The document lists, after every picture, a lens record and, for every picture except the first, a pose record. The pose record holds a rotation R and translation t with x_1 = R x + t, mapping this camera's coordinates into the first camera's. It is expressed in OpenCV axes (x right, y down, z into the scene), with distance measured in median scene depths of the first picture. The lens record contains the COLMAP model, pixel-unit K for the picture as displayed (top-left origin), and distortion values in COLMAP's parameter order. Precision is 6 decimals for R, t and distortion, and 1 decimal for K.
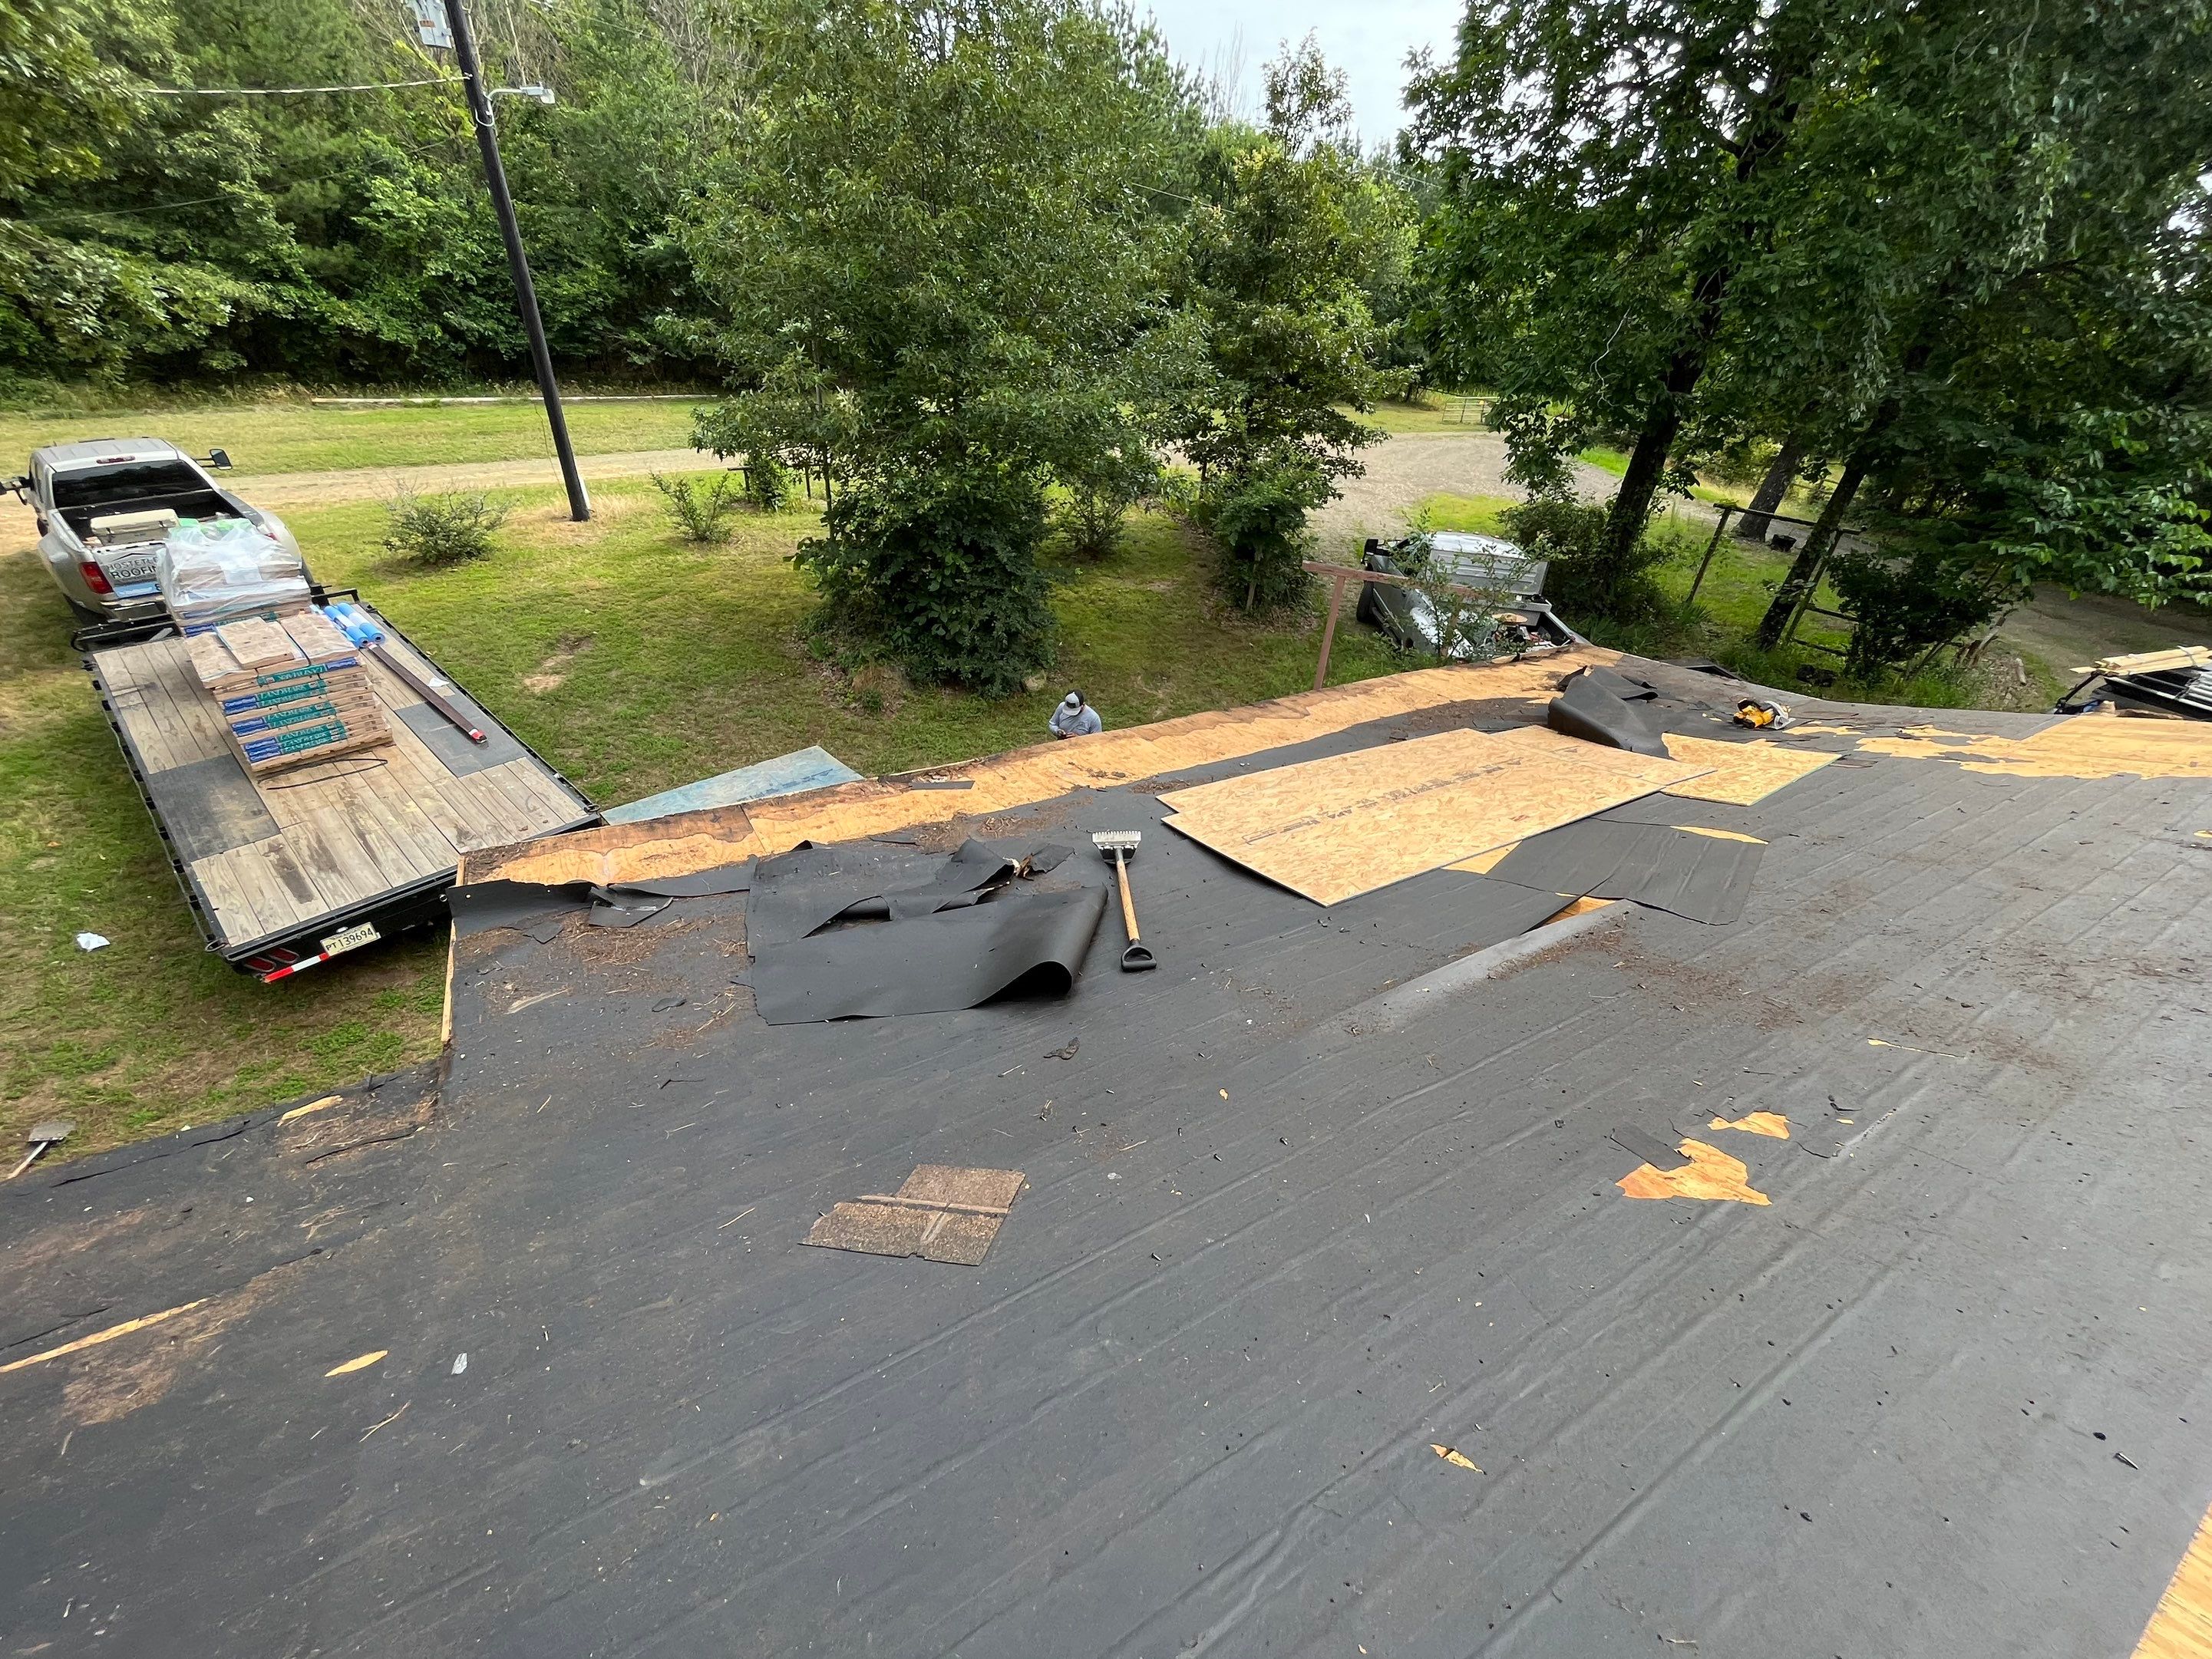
lens RADIAL K [[902.6, 0, 1113.0], [0, 902.6, 822.8], [0, 0, 1]] dist [-0.001335, -0.000273]
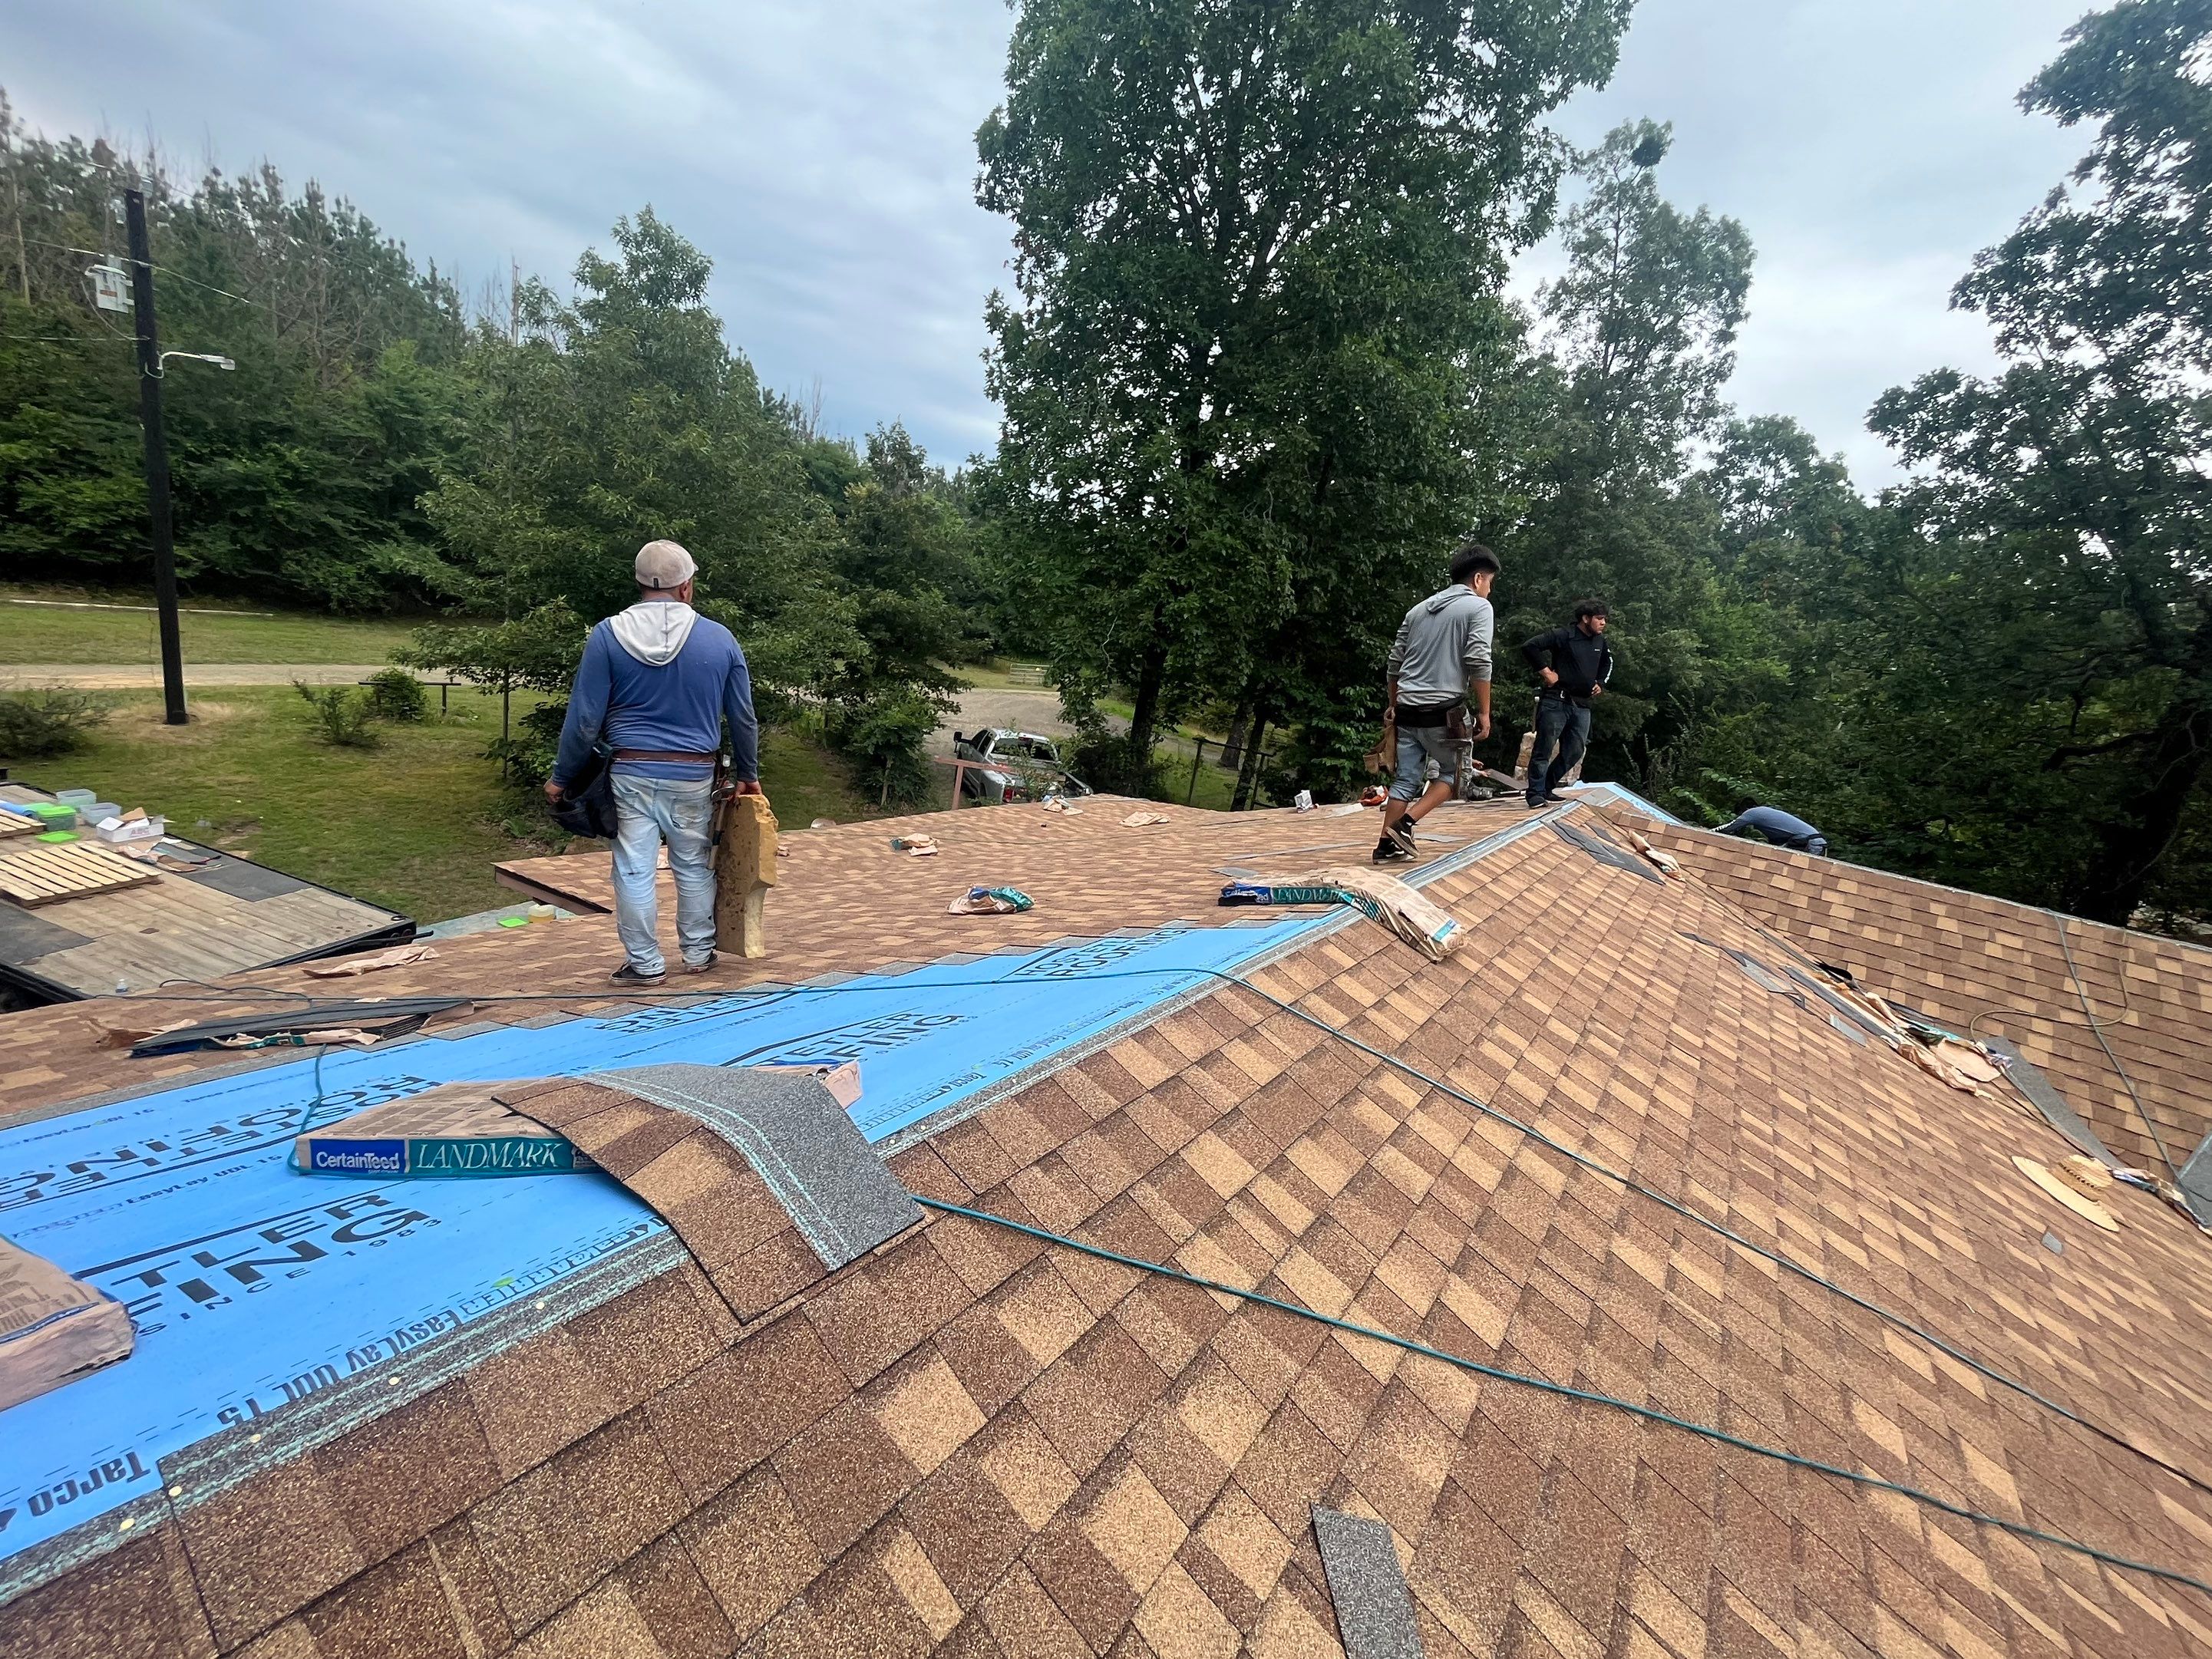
lens RADIAL K [[930.3, 0, 1112.8], [0, 930.3, 833.7], [0, 0, 1]] dist [0.001314, -0.003061]
pose [[0.907157, -0.017845, 0.420414, -0.113346], [0.123588, 0.966336, -0.225656, 0.146180], [-0.402235, 0.256664, 0.878824, -0.287989]]
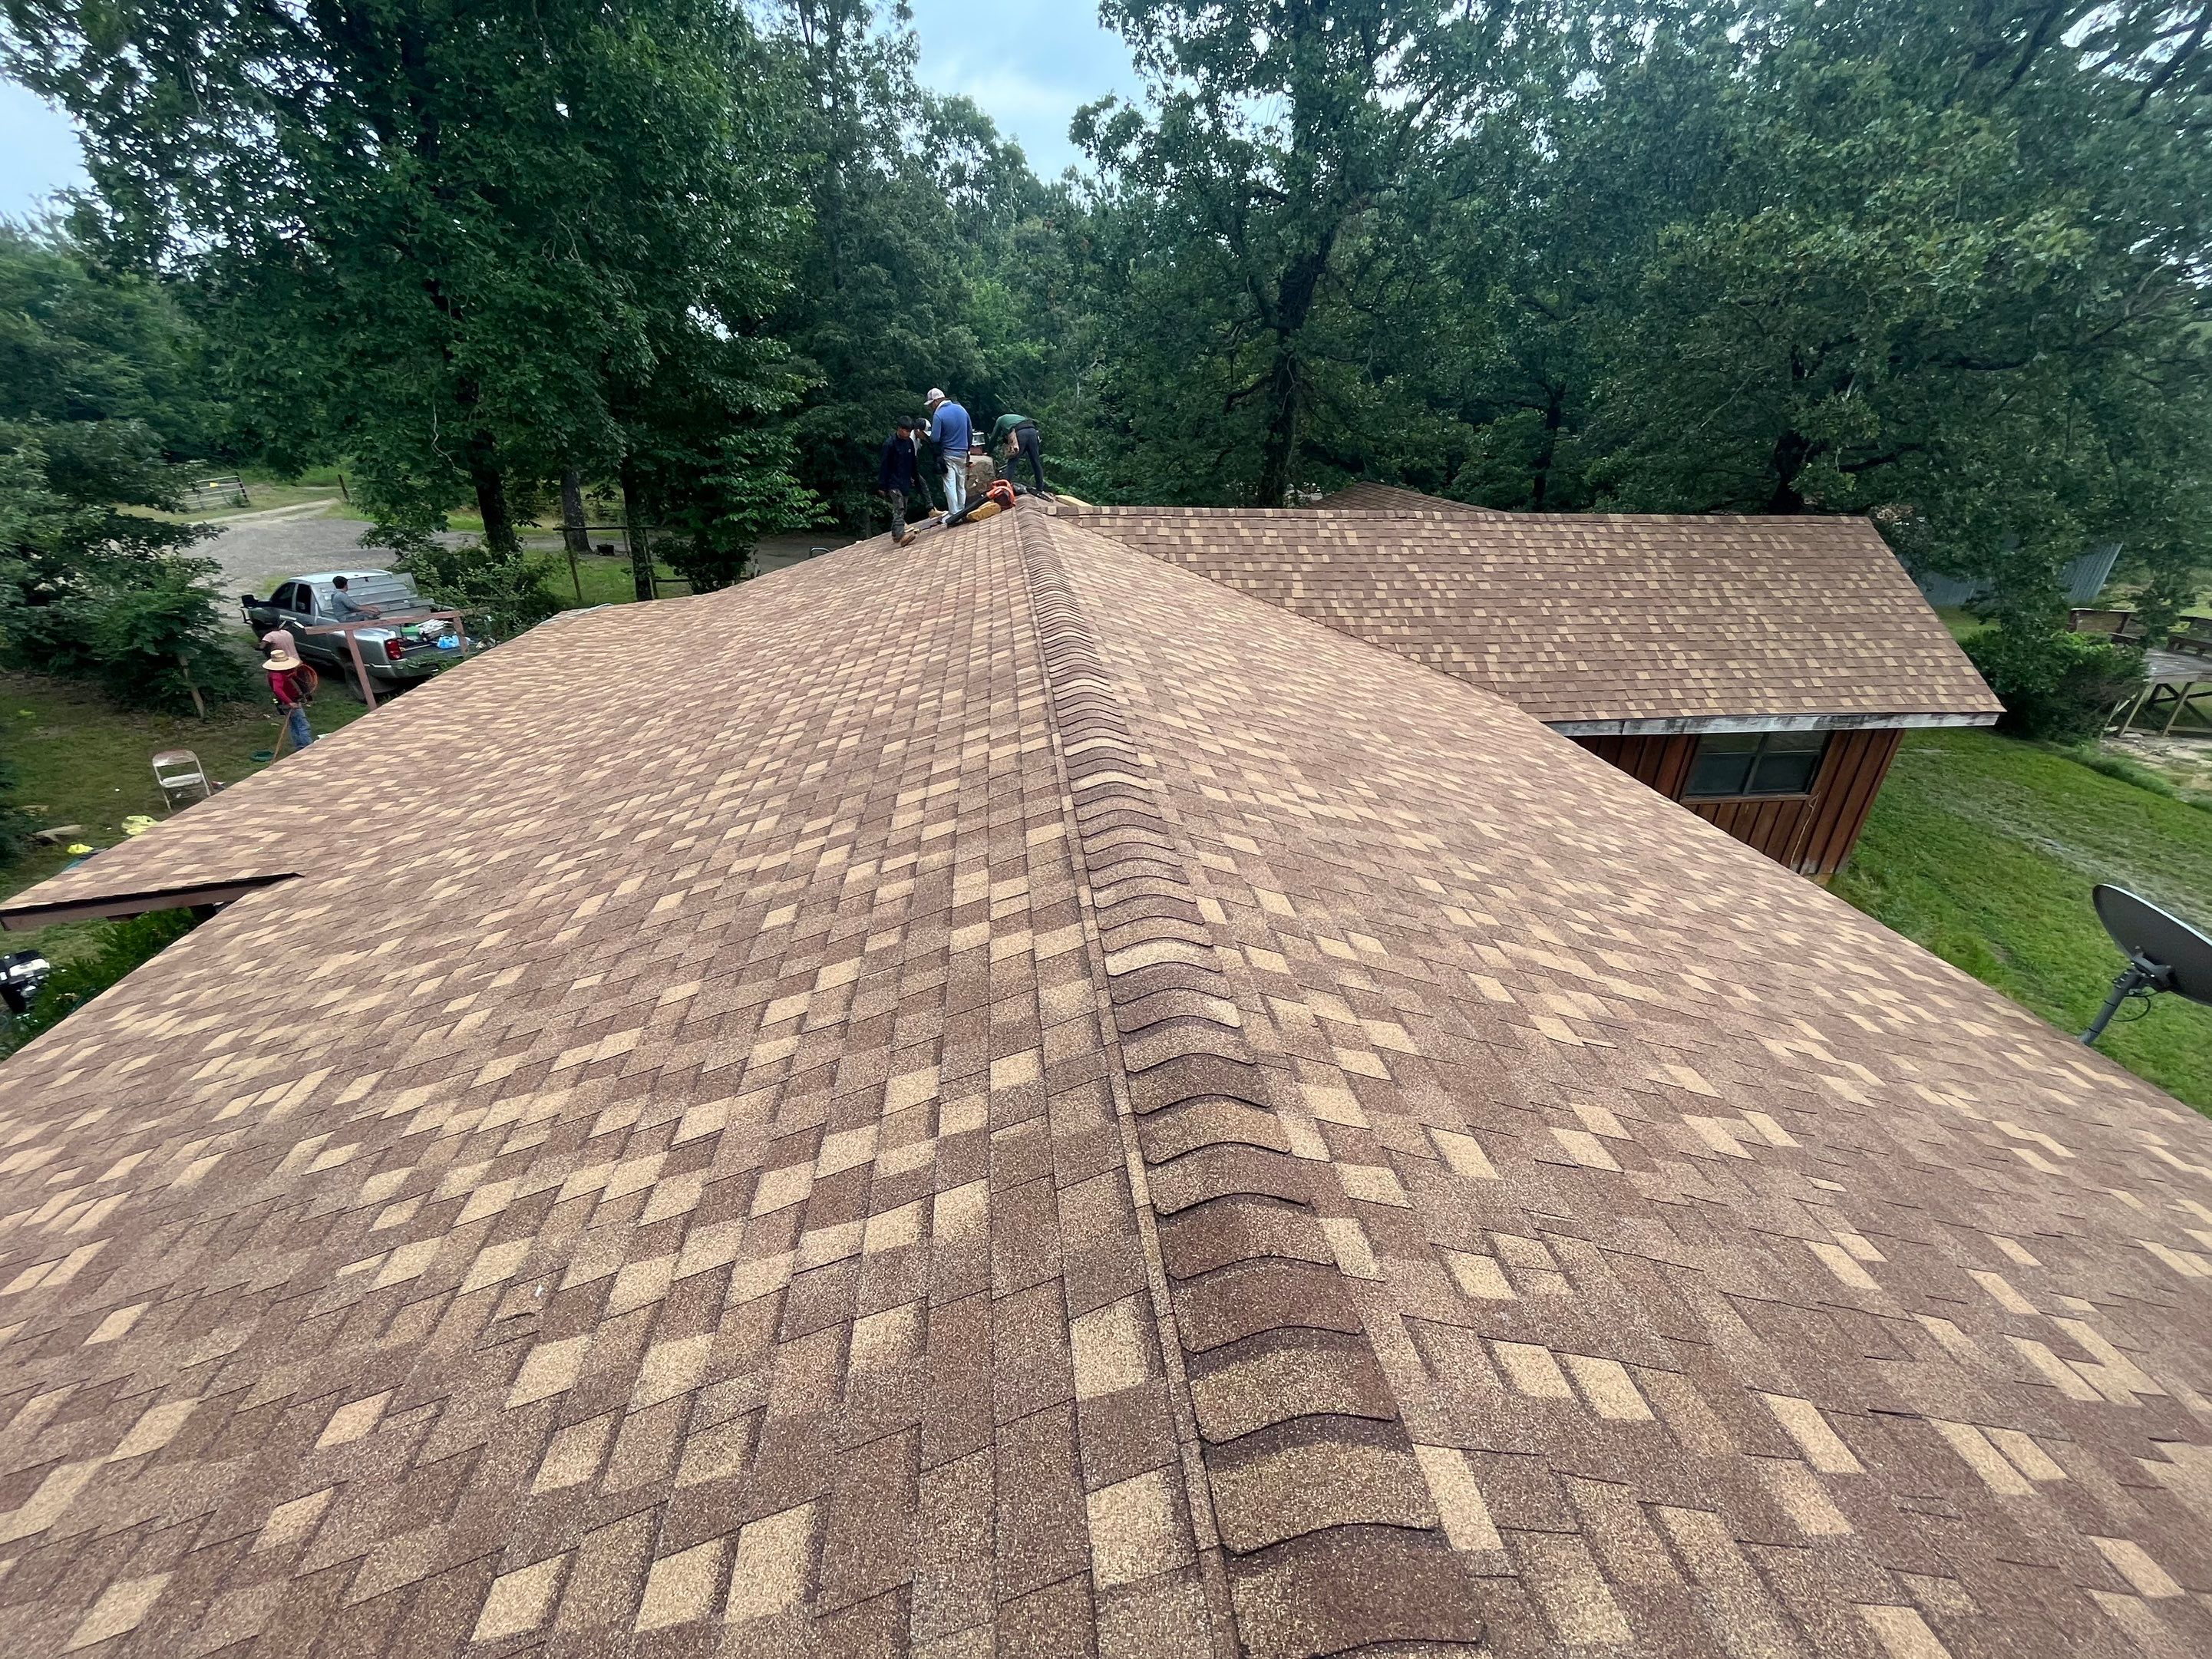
lens RADIAL K [[896.7, 0, 1109.4], [0, 896.7, 831.5], [0, 0, 1]] dist [-0.000269, -0.000235]
pose [[0.404267, -0.455614, 0.793085, -0.298262], [0.477719, 0.844609, 0.241701, 0.114067], [-0.779970, 0.281160, 0.559103, -0.300452]]
